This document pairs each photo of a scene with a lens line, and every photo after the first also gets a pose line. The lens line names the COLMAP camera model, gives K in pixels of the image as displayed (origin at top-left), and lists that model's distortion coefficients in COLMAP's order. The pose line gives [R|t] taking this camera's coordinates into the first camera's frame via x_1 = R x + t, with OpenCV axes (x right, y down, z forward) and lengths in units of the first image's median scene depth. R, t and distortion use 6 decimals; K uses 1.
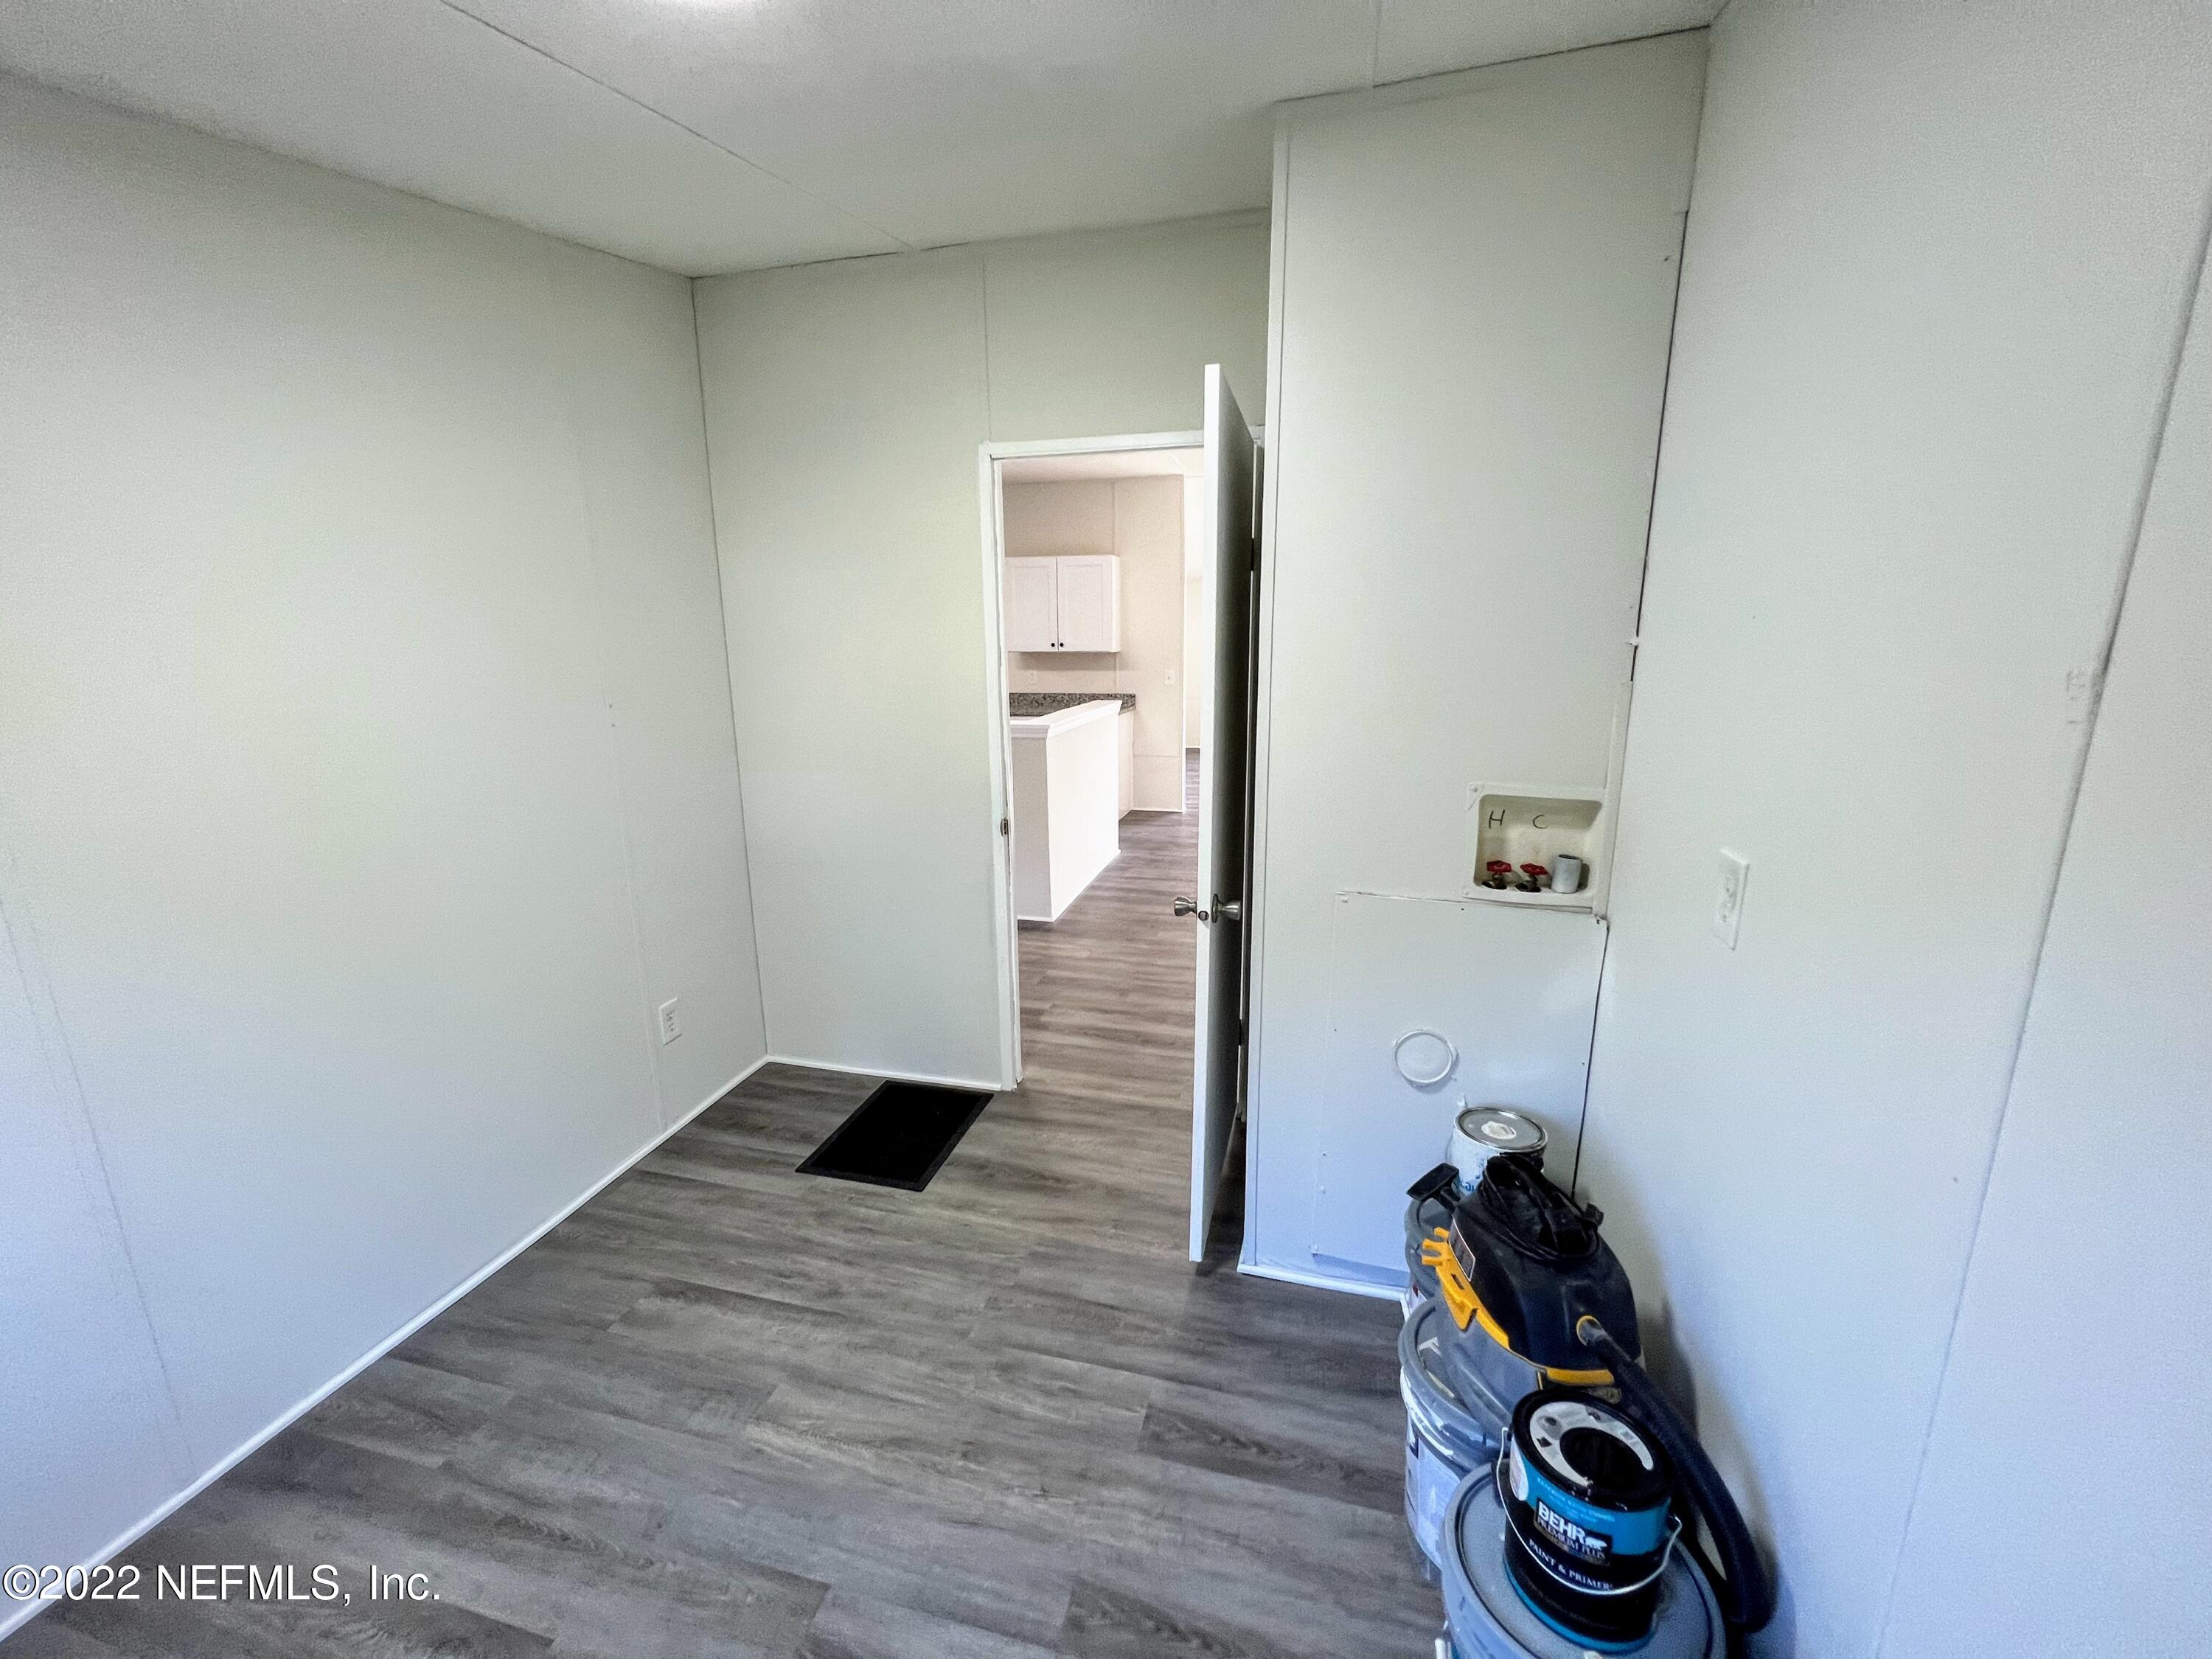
lens RADIAL K [[891.3, 0, 1102.8], [0, 891.3, 832.5], [0, 0, 1]] dist [-0.001771, -0.000275]
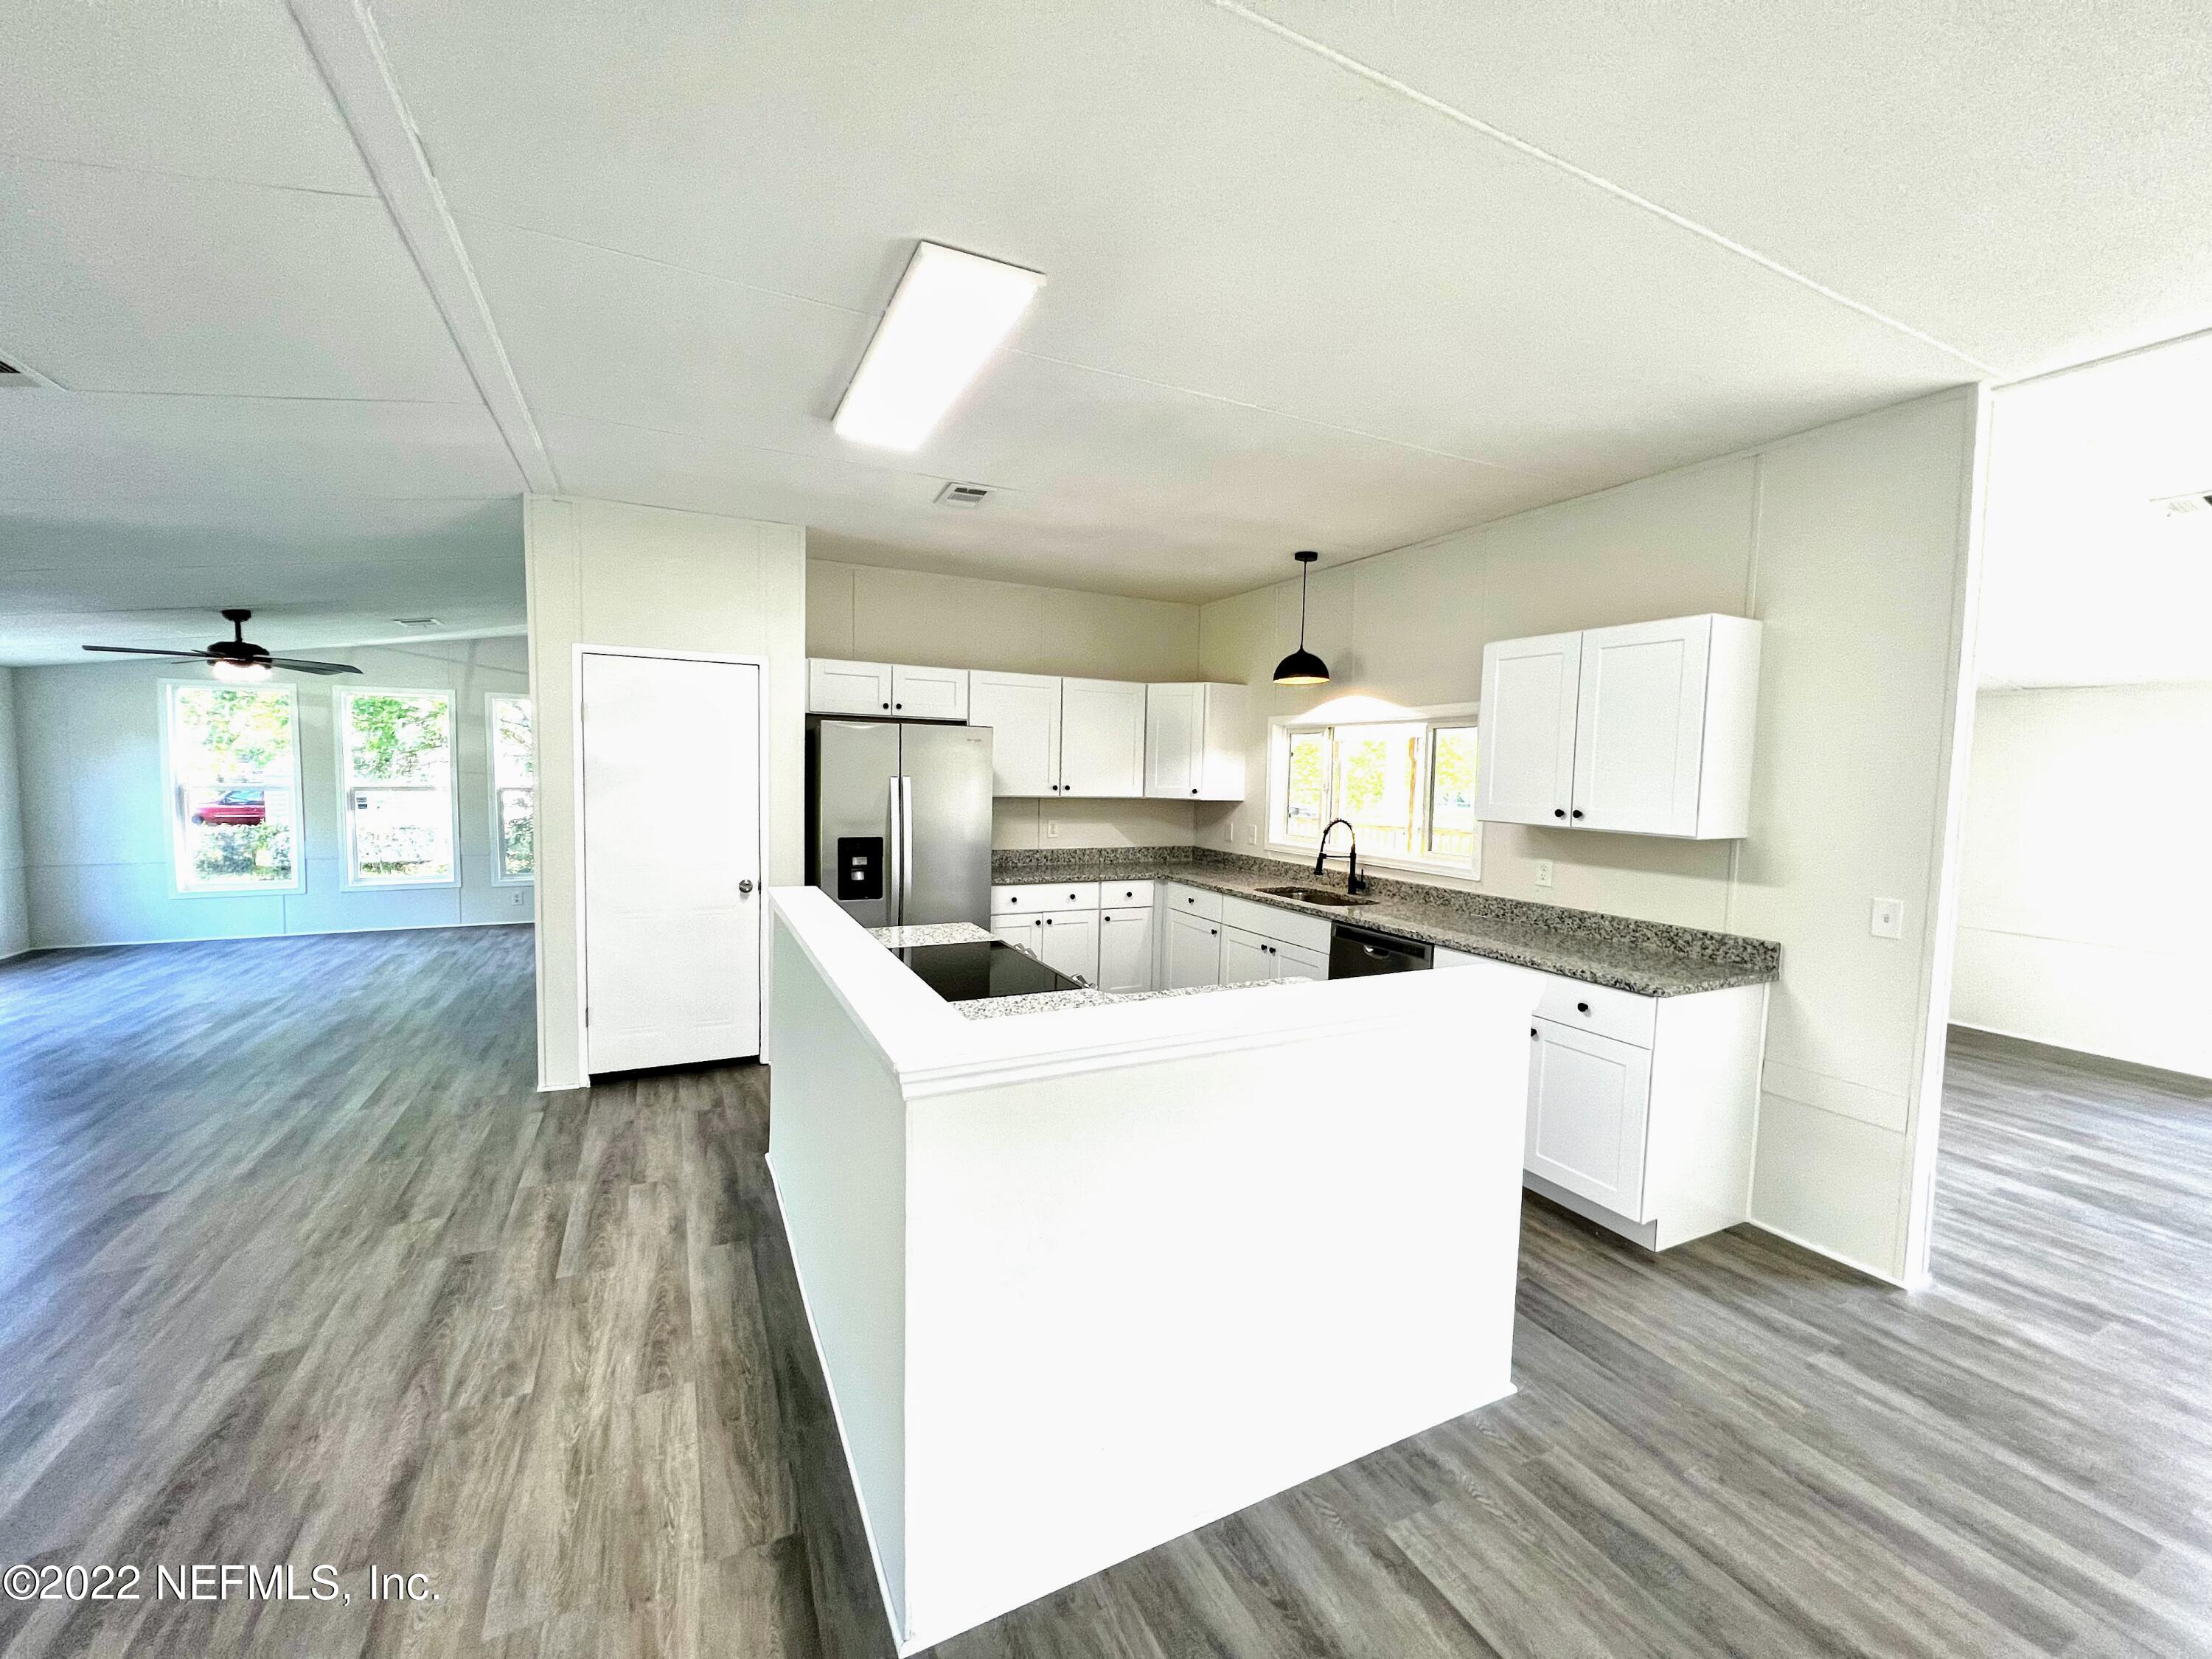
lens RADIAL K [[884.1, 0, 1100.1], [0, 884.1, 829.3], [0, 0, 1]] dist [0.000353, 0.000268]
pose [[0.668041, 0.075322, -0.740303, 0.128836], [-0.203925, 0.975308, -0.084787, -0.112129], [0.715637, 0.207608, 0.666905, 0.512769]]
